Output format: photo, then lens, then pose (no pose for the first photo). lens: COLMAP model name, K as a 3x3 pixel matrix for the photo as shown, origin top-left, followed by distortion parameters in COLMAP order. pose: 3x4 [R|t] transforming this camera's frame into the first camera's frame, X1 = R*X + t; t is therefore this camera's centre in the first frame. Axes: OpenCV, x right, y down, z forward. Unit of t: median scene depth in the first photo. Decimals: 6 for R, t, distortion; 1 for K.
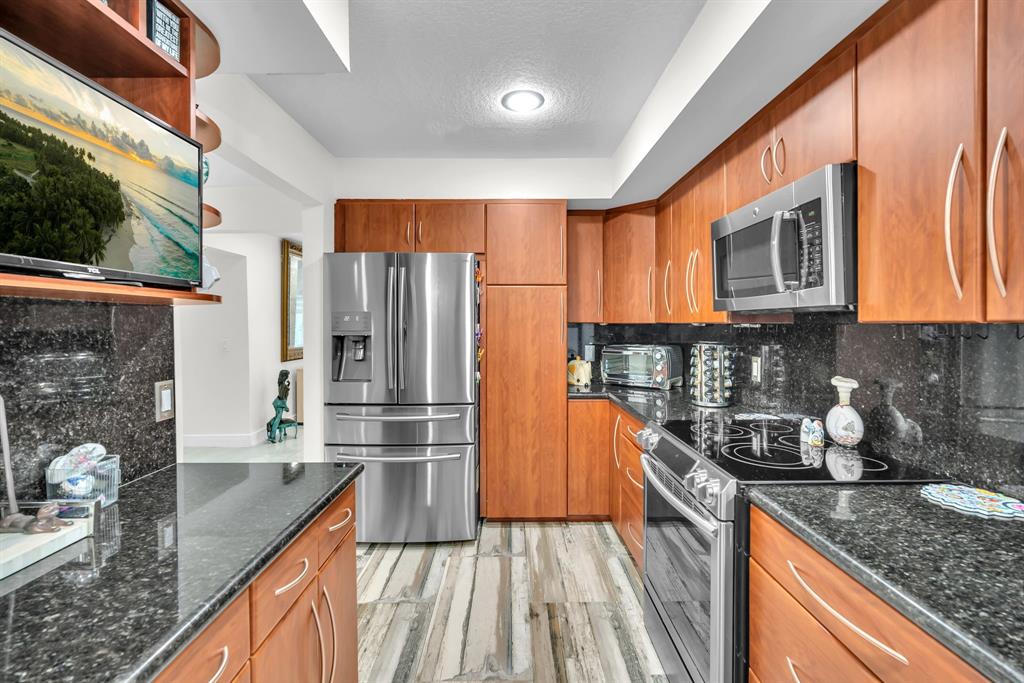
lens RADIAL K [[453.8, 0, 517.1], [0, 453.8, 326.2], [0, 0, 1]] dist [-0.012515, 0.001080]
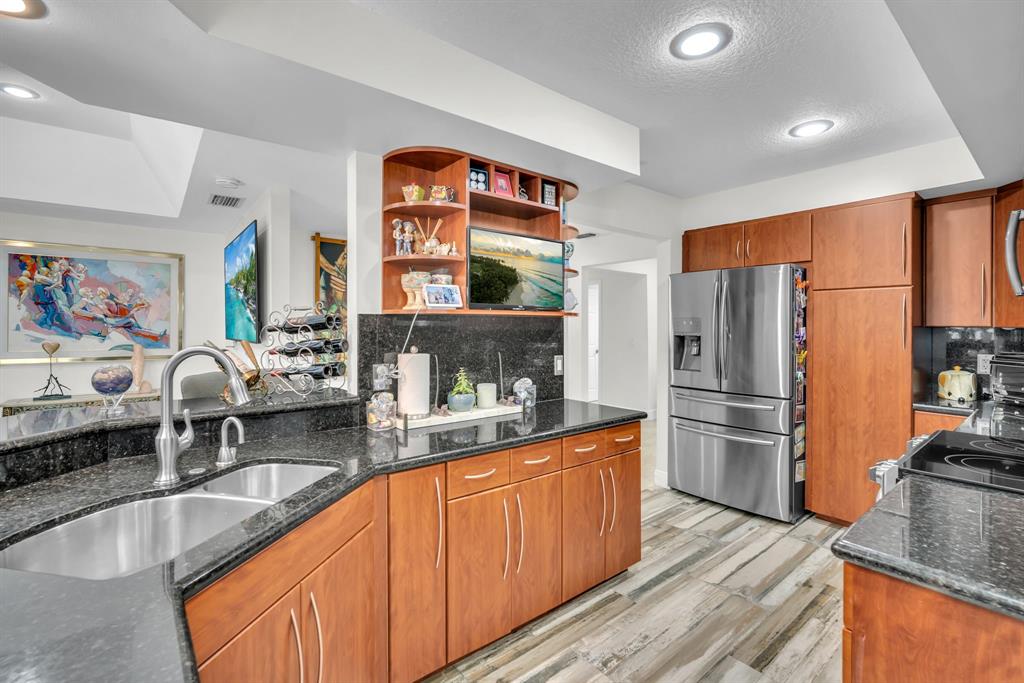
lens RADIAL K [[453.8, 0, 517.1], [0, 453.8, 326.2], [0, 0, 1]] dist [-0.012515, 0.001080]
pose [[0.627422, 0.003564, -0.778671, 0.321626], [-0.006988, 0.999975, -0.001054, -0.001960], [0.778648, 0.006103, 0.627431, -0.195656]]
